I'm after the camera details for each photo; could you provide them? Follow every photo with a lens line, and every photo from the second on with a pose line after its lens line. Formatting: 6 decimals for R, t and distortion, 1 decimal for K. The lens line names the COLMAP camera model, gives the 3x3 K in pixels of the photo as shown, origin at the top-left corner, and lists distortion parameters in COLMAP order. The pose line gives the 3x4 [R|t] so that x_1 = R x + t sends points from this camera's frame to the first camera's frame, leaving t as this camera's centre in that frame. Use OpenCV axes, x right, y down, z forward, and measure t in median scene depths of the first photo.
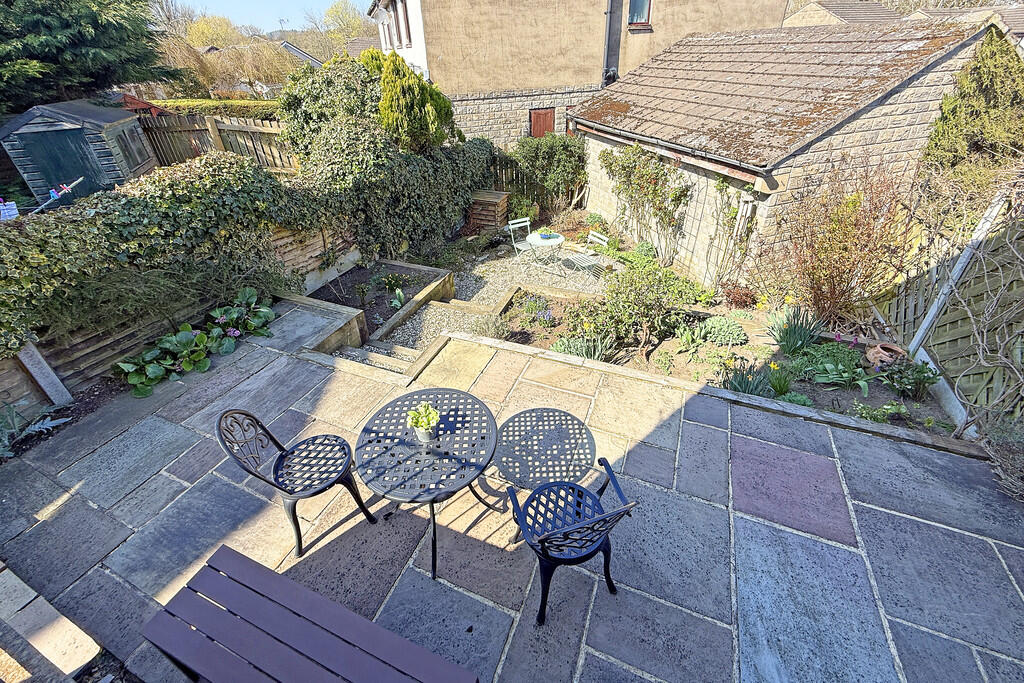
lens RADIAL K [[417.5, 0, 509.8], [0, 417.5, 319.0], [0, 0, 1]] dist [0.000794, 0.000028]
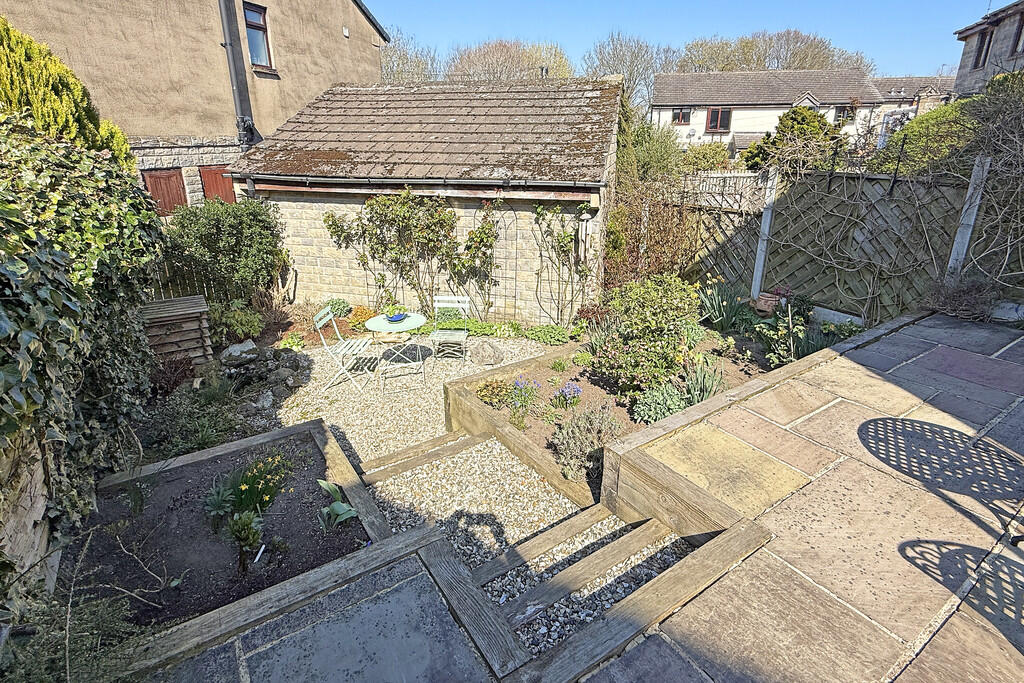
lens RADIAL K [[511.4, 0, 519.2], [0, 511.4, 317.0], [0, 0, 1]] dist [0.000676, -0.000273]
pose [[0.546623, -0.248407, 0.799686, -0.326944], [0.438653, 0.898417, -0.020763, -0.074523], [-0.713293, 0.362134, 0.600060, 0.294054]]
